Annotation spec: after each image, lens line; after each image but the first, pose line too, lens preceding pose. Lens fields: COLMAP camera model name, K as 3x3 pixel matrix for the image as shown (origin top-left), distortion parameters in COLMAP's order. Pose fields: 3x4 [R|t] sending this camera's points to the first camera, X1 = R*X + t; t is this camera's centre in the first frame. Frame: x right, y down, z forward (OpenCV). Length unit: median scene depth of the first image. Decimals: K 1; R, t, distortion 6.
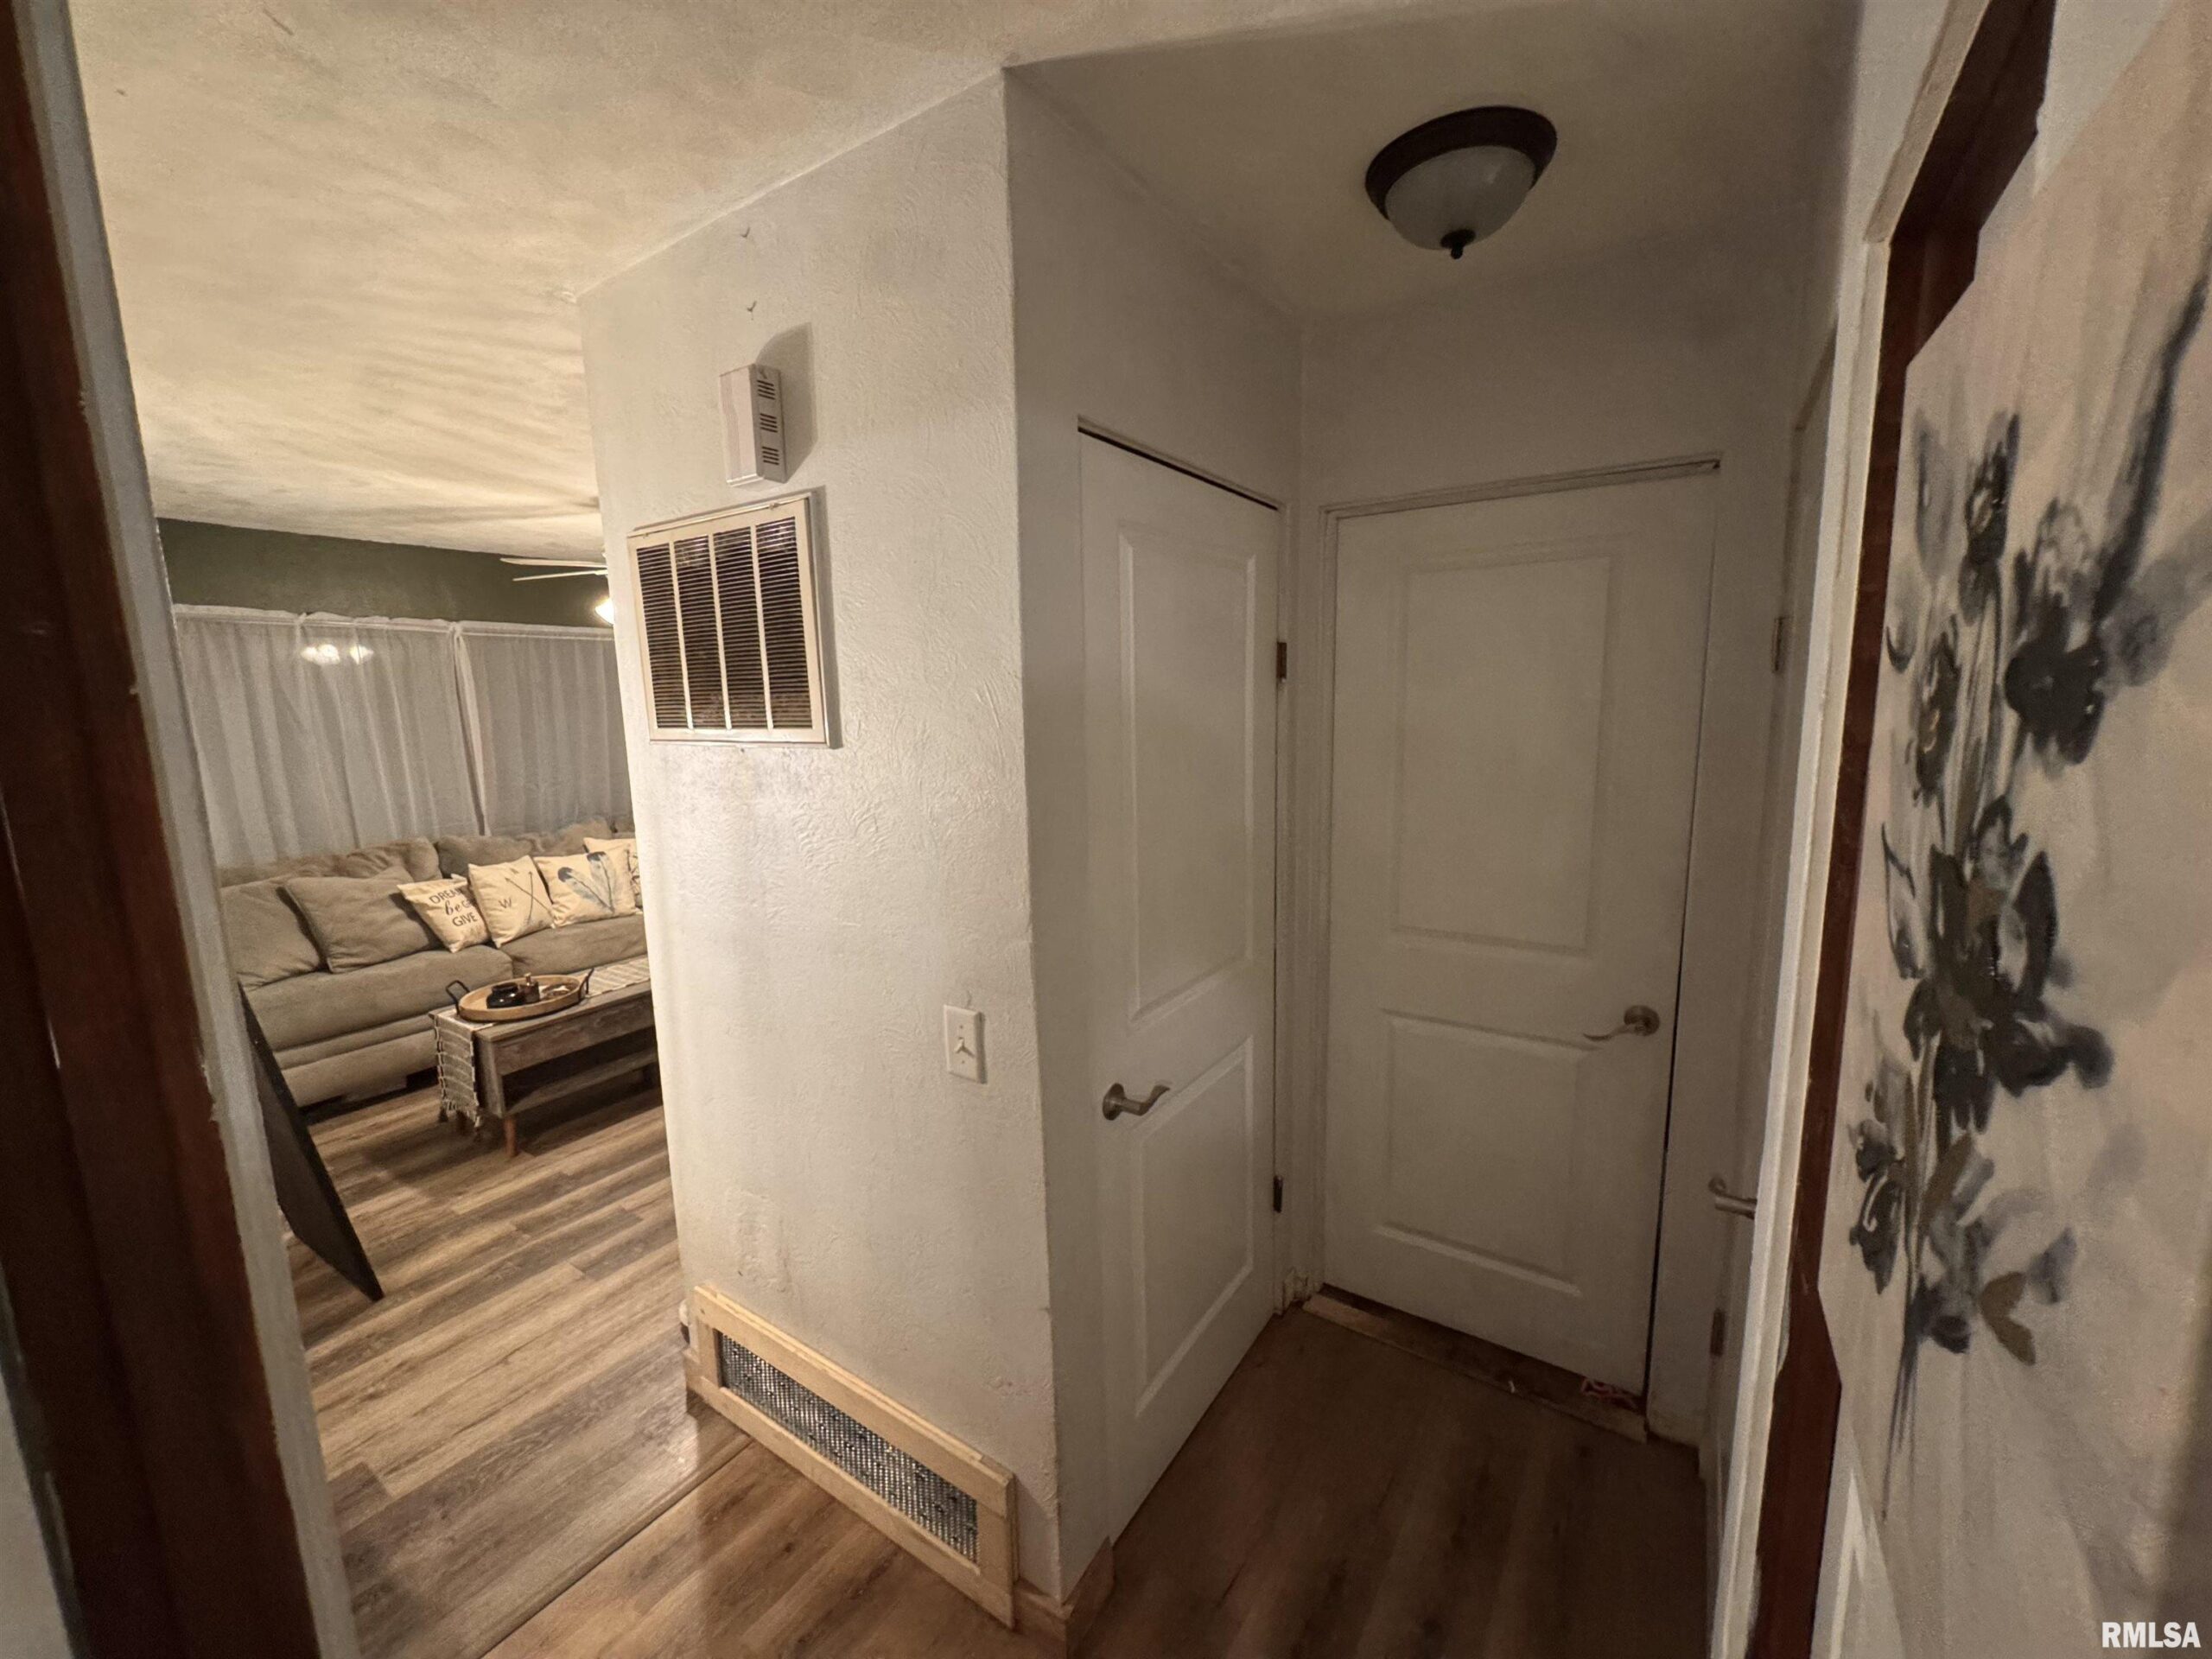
lens RADIAL K [[888.0, 0, 1122.6], [0, 888.0, 832.5], [0, 0, 1]] dist [-0.001899, 0.000114]
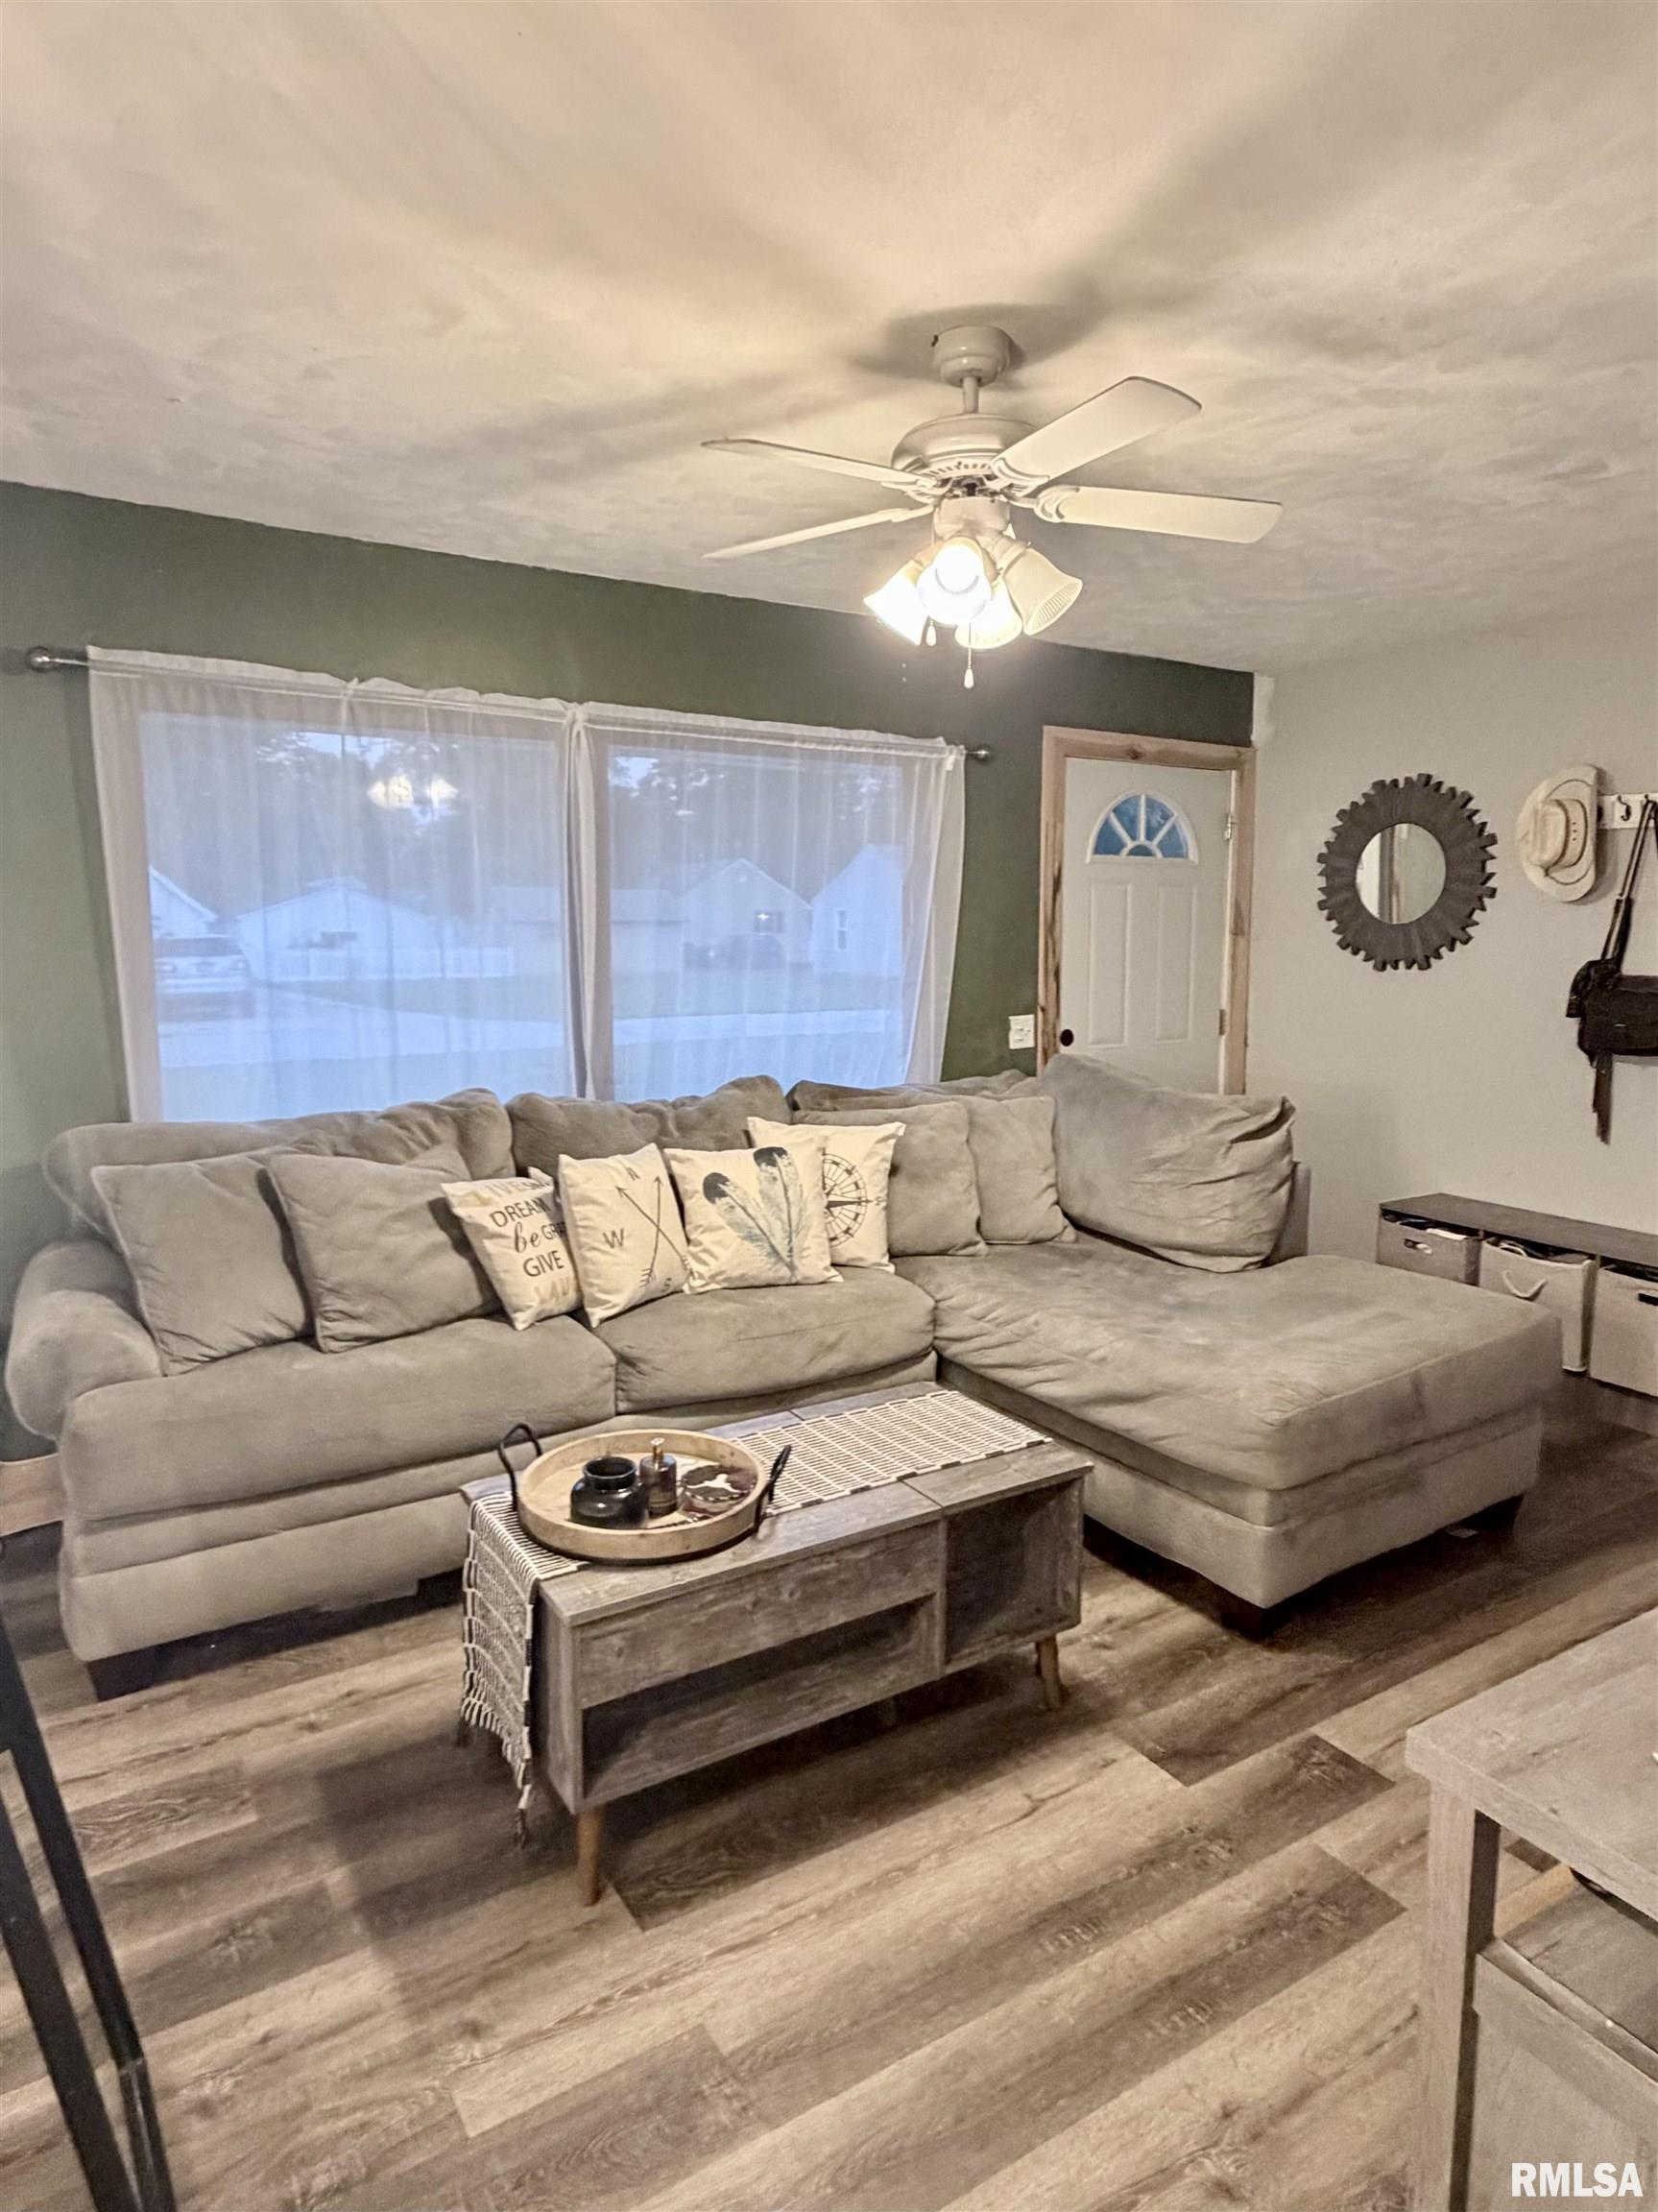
lens RADIAL K [[1299.6, 0, 825.4], [0, 1299.6, 1101.6], [0, 0, 1]] dist [0.000470, -0.003062]
pose [[0.905286, 0.074232, -0.418267, -0.304732], [-0.084796, 0.996376, -0.006700, -0.002057], [0.416254, 0.041533, 0.908299, 0.405701]]
